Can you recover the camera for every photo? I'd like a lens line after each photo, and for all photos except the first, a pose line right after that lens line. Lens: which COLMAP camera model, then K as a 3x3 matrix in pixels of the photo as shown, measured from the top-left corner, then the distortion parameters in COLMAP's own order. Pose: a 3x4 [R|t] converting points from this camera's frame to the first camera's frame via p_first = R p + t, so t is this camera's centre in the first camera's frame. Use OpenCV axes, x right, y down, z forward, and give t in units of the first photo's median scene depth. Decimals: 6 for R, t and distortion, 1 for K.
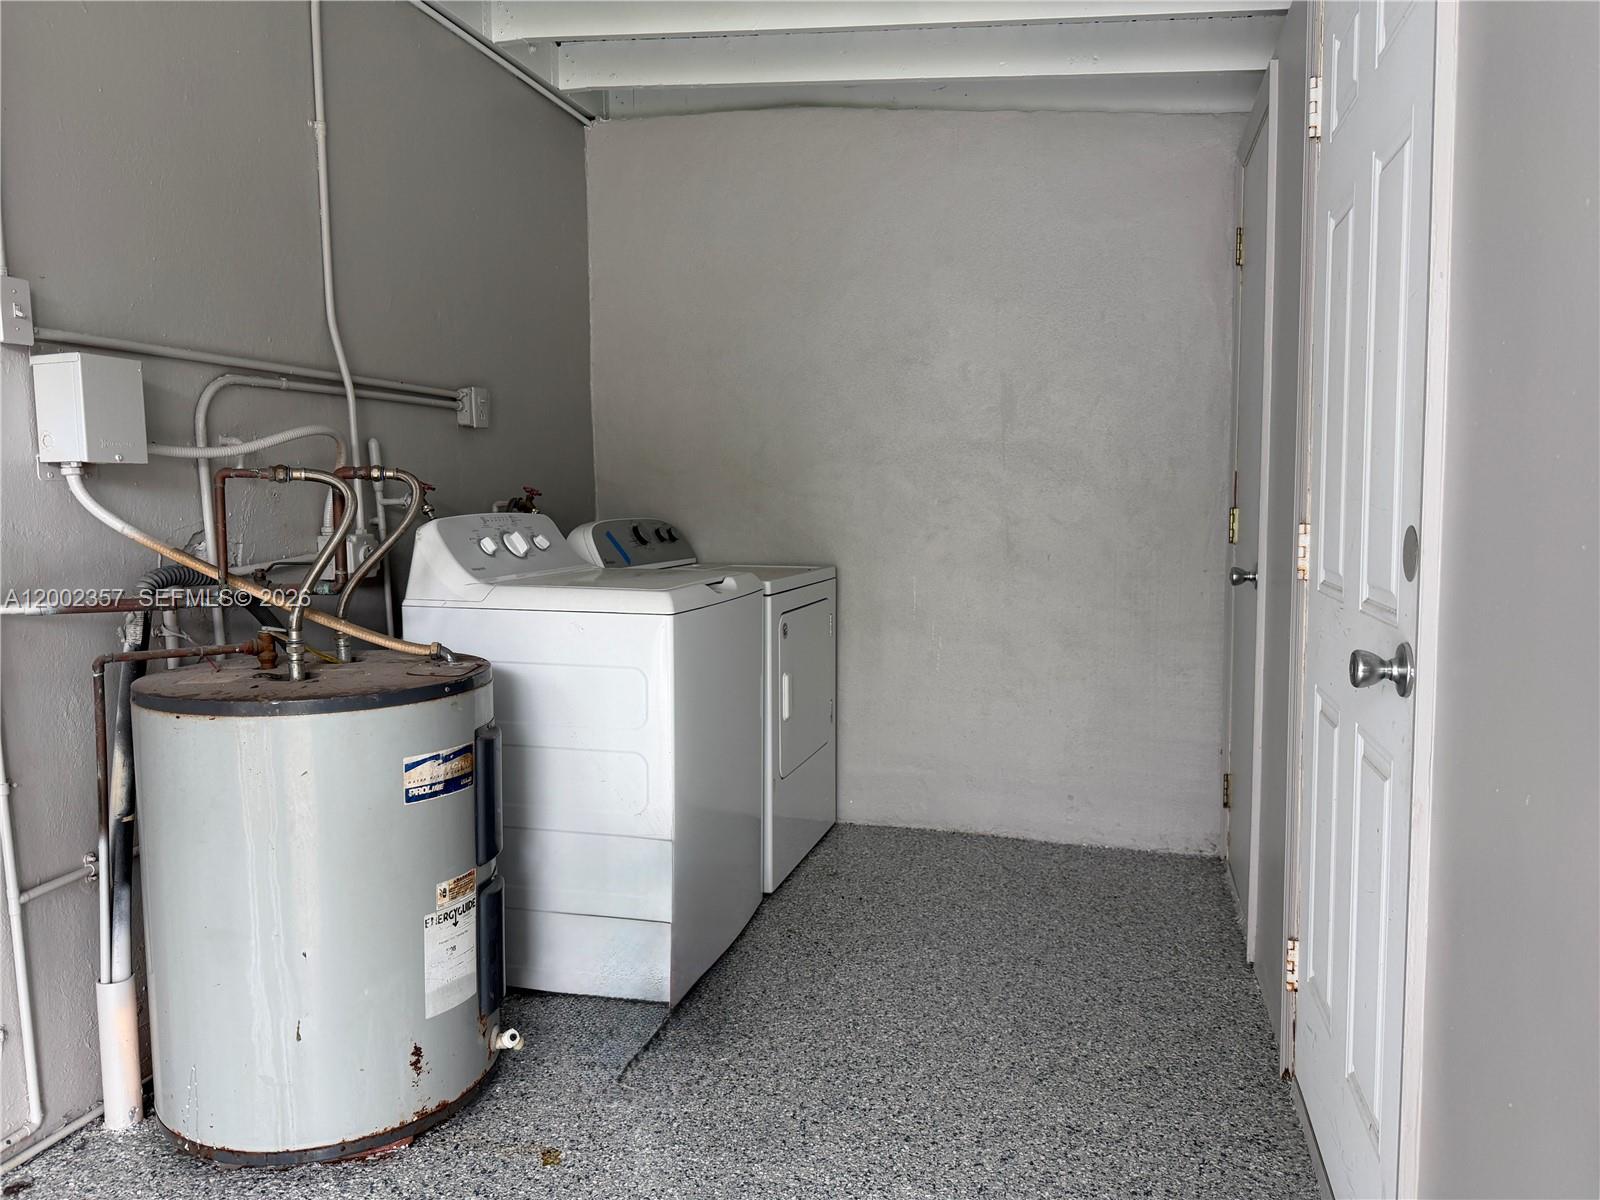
lens RADIAL K [[1129.7, 0, 794.2], [0, 1129.7, 601.0], [0, 0, 1]] dist [0.063179, -0.077864]
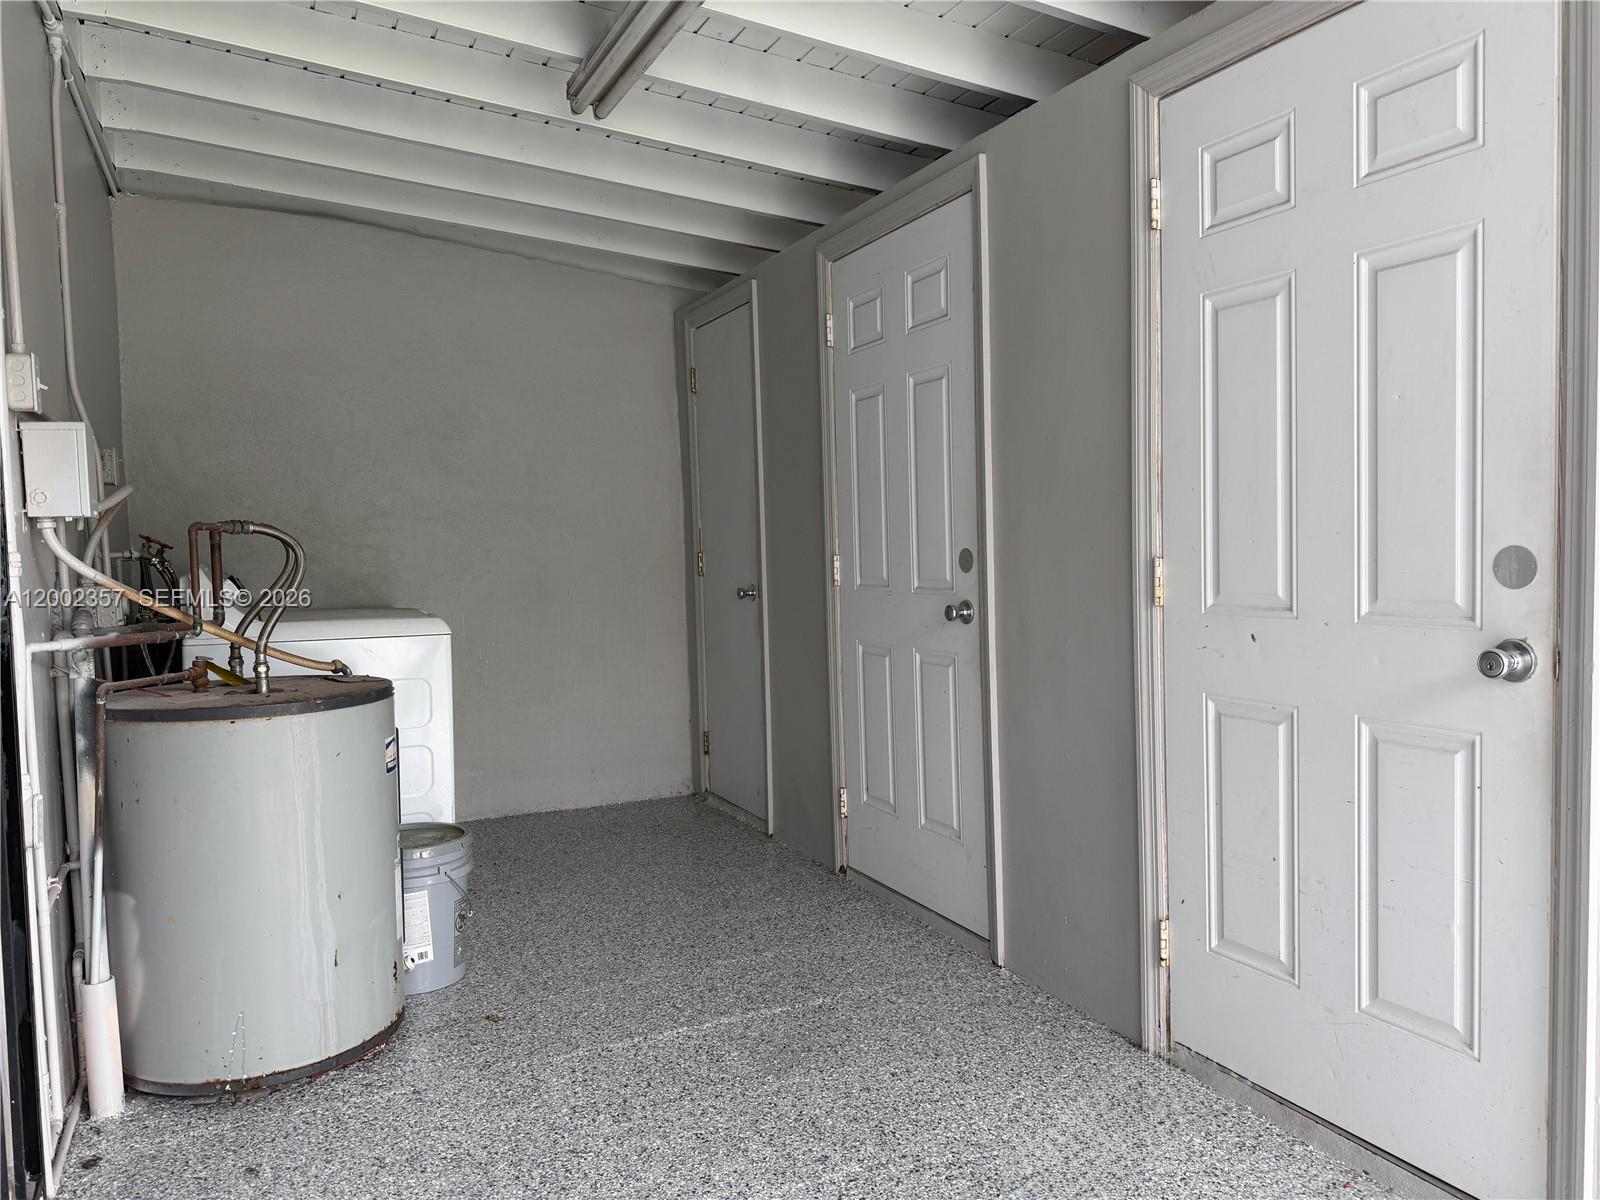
lens RADIAL K [[1129.7, 0, 809.9], [0, 1129.7, 597.8], [0, 0, 1]] dist [0.063179, -0.077864]
pose [[0.743183, -0.043506, 0.667673, -0.755361], [0.080710, 0.996426, -0.024910, 0.040942], [-0.664203, 0.072401, 0.744038, -0.291227]]
